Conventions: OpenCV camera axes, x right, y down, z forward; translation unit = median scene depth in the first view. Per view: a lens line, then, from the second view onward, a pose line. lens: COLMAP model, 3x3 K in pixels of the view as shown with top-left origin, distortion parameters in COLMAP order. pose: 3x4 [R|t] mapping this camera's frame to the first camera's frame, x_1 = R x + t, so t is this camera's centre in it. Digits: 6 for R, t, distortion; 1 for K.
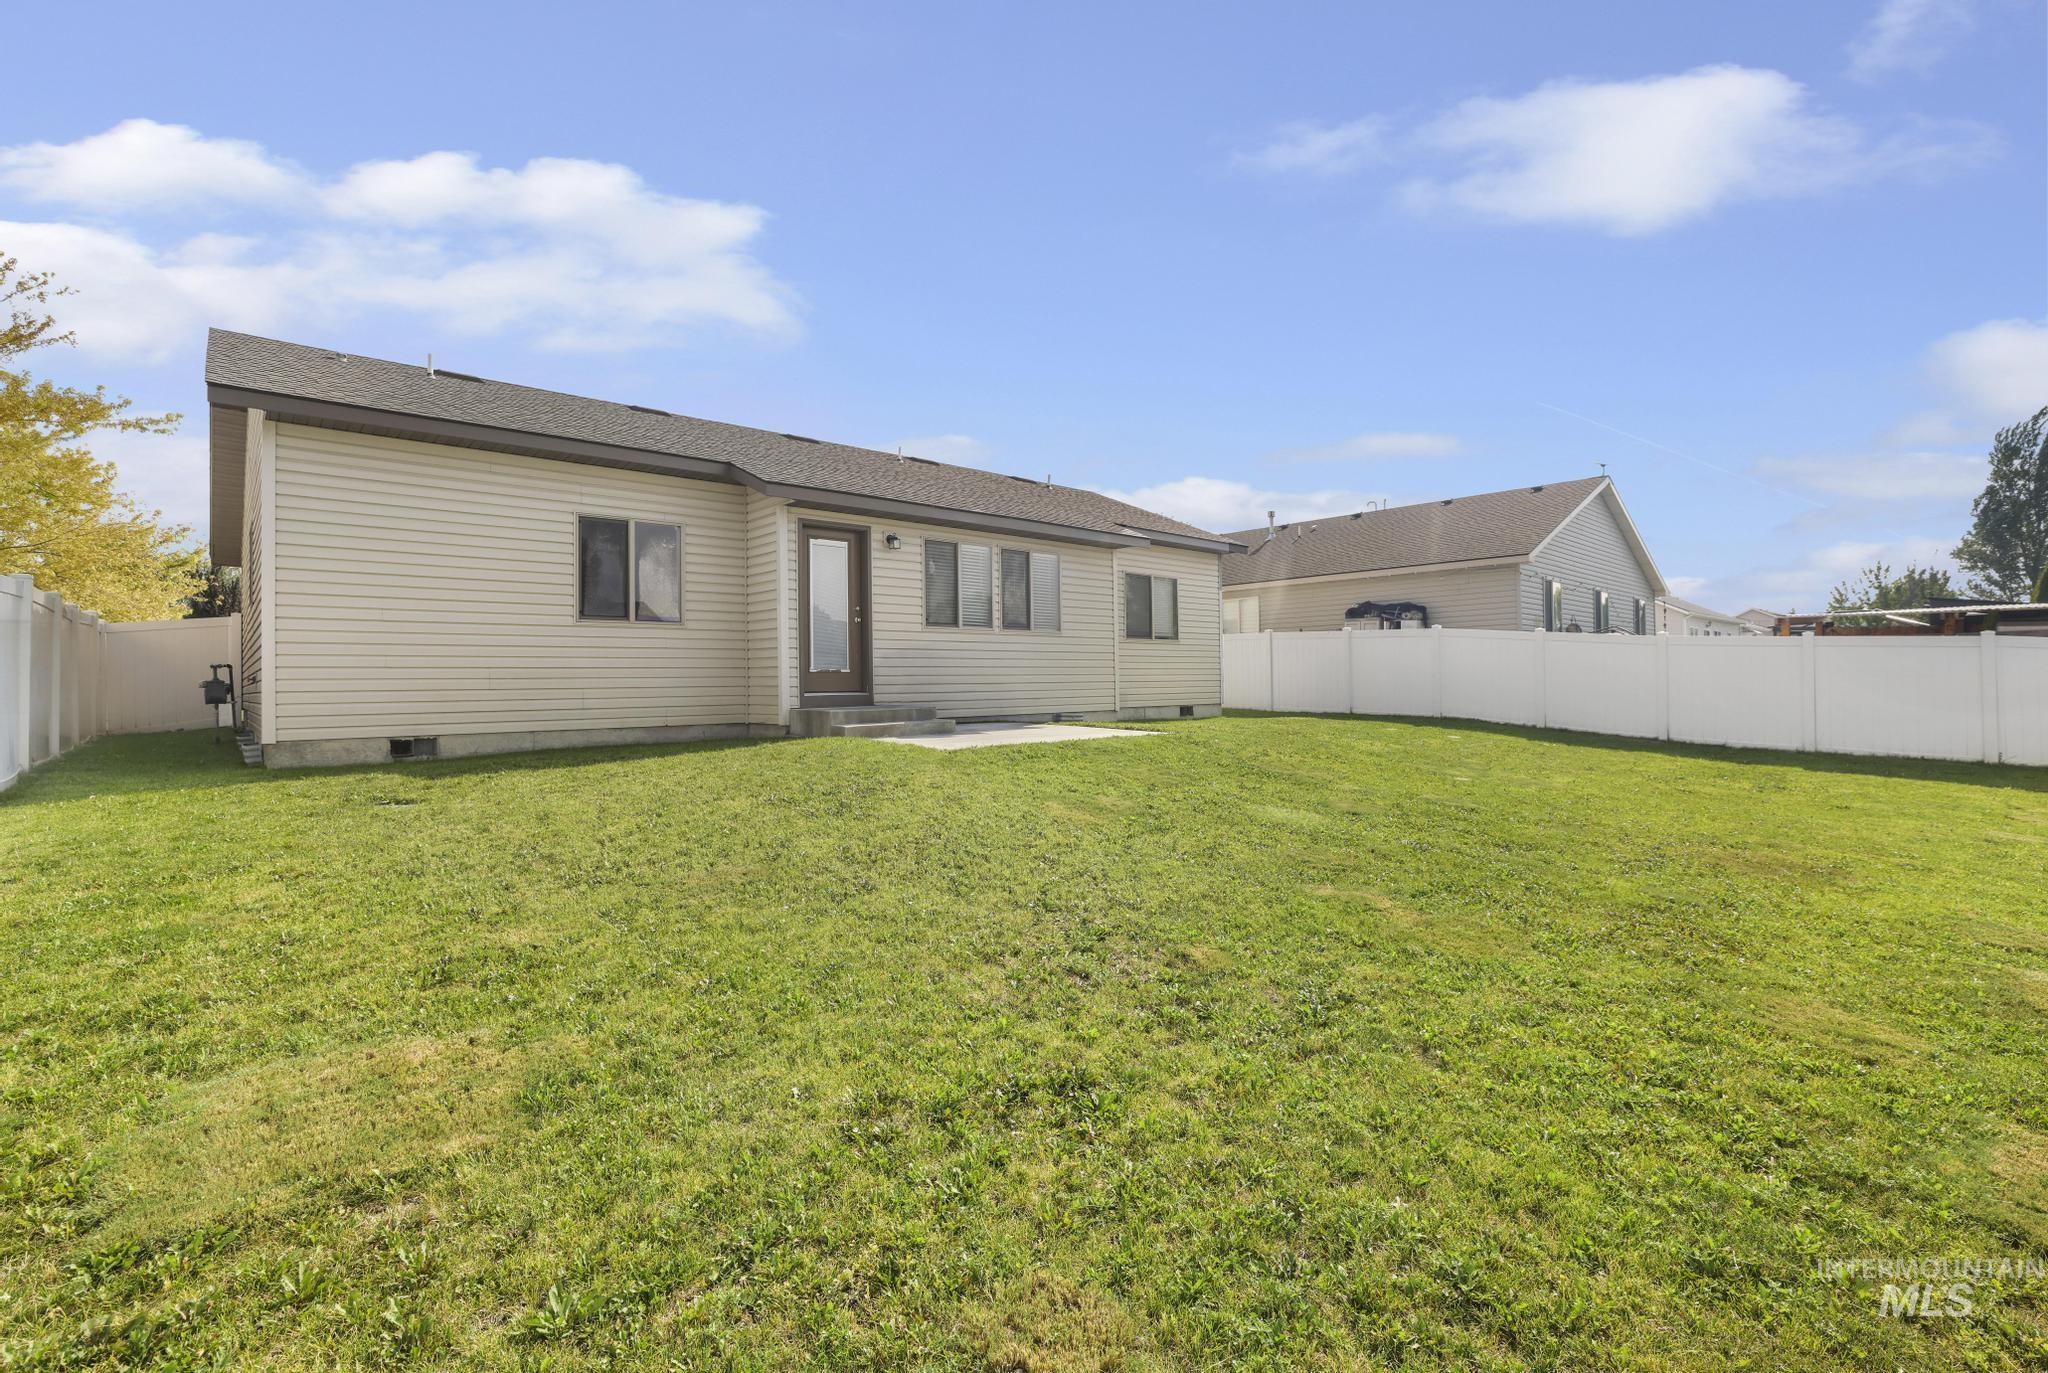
lens RADIAL K [[884.3, 0, 1024.0], [0, 884.3, 686.5], [0, 0, 1]] dist [-0.051128, 0.000029]
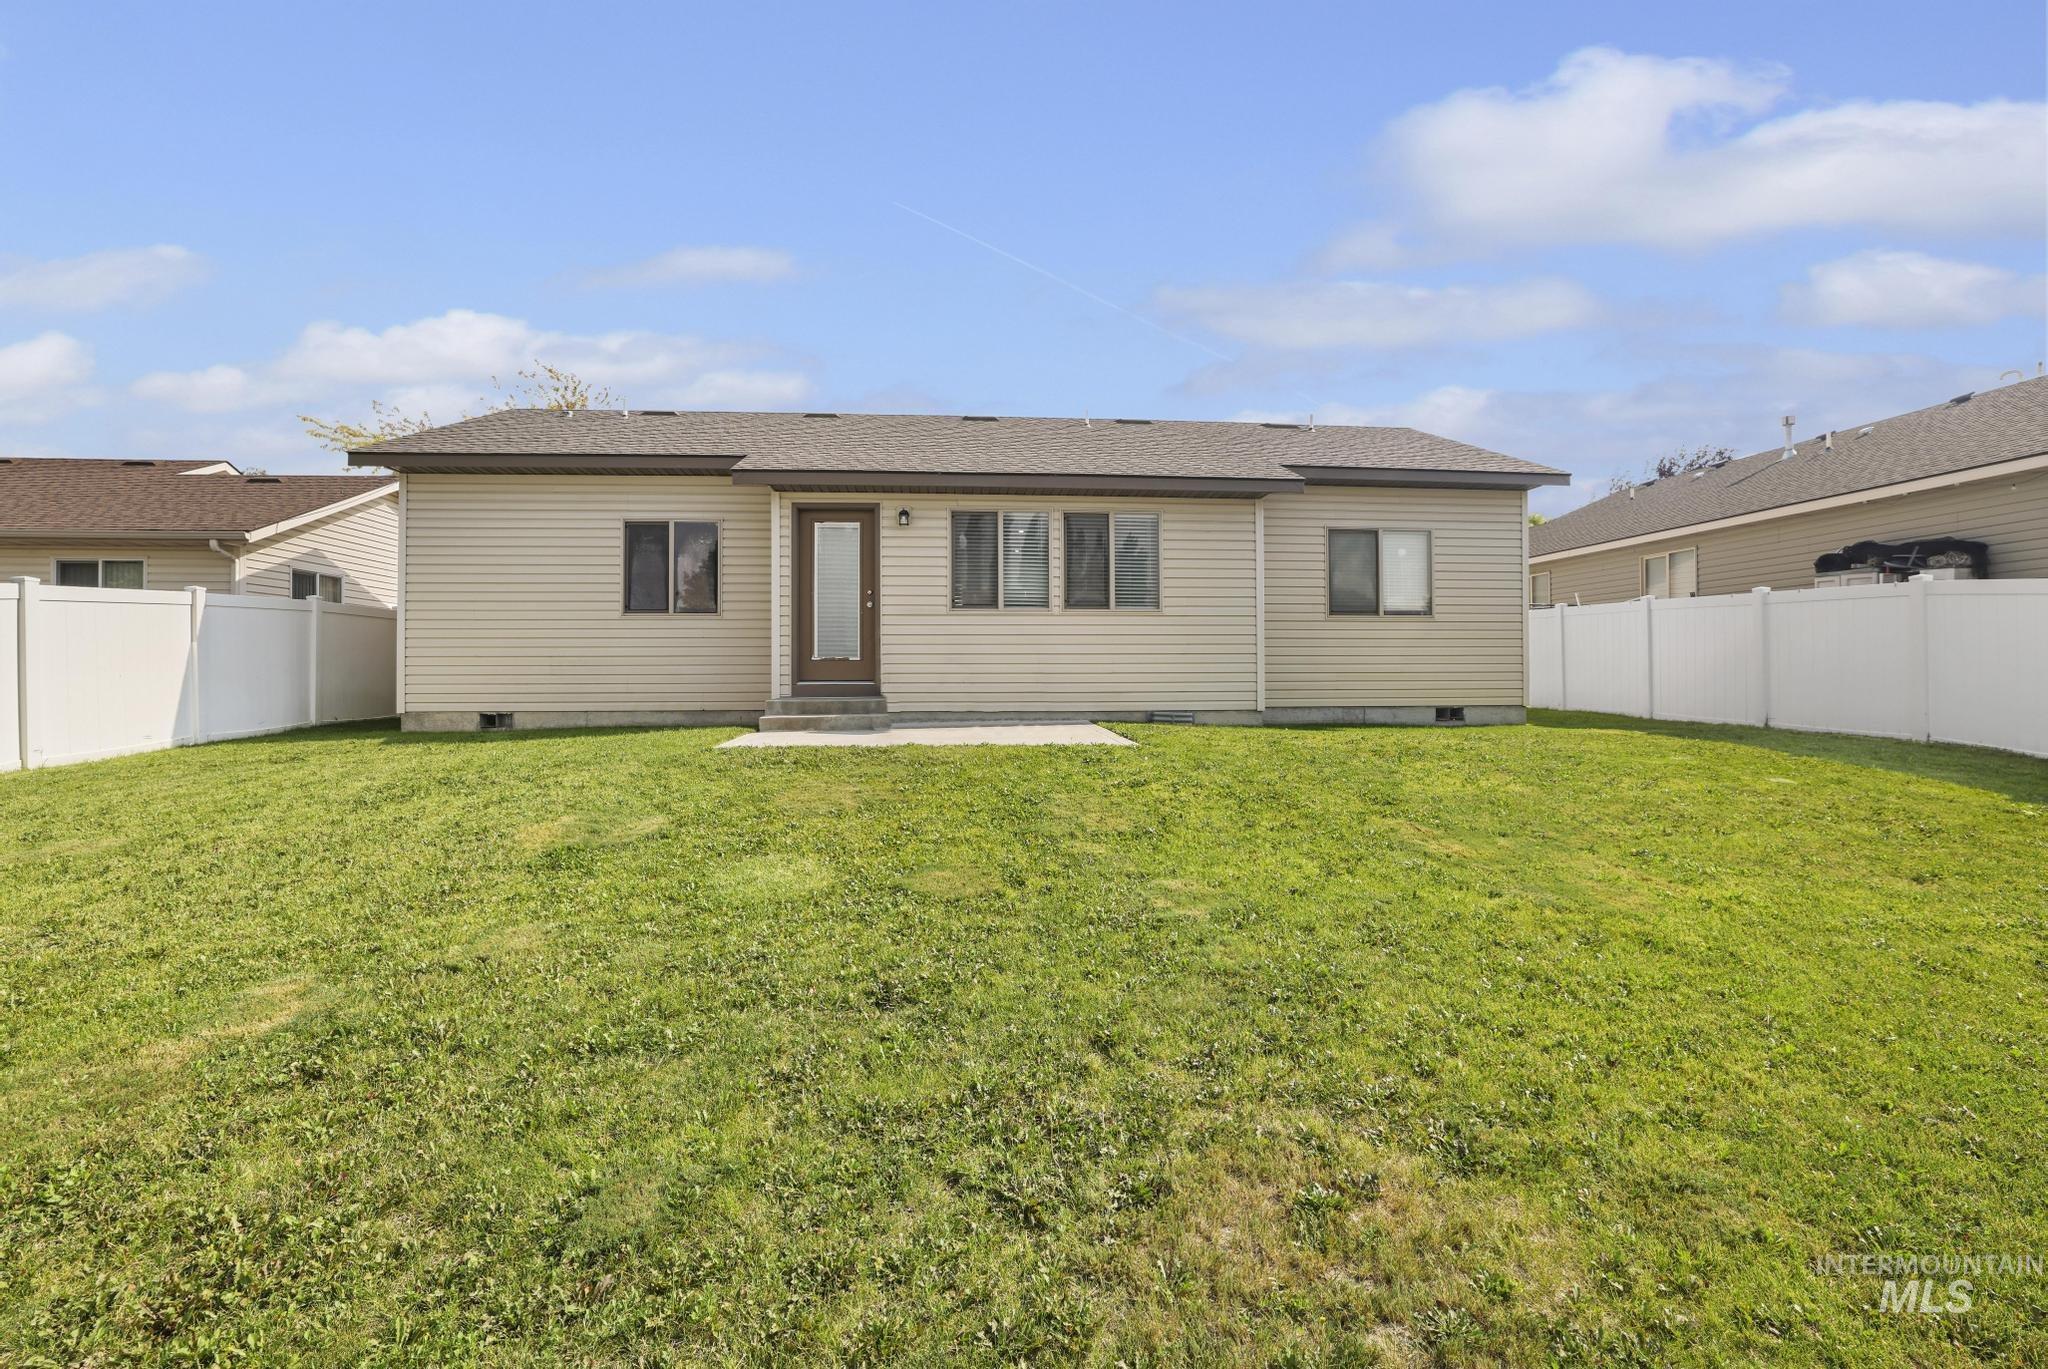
lens RADIAL K [[877.1, 0, 1016.6], [0, 877.1, 660.7], [0, 0, 1]] dist [-0.056116, 0.020557]
pose [[0.801097, -0.000602, -0.598535, 0.504780], [-0.009300, 0.999866, -0.013454, -0.004774], [0.598463, 0.016344, 0.800984, 0.359891]]
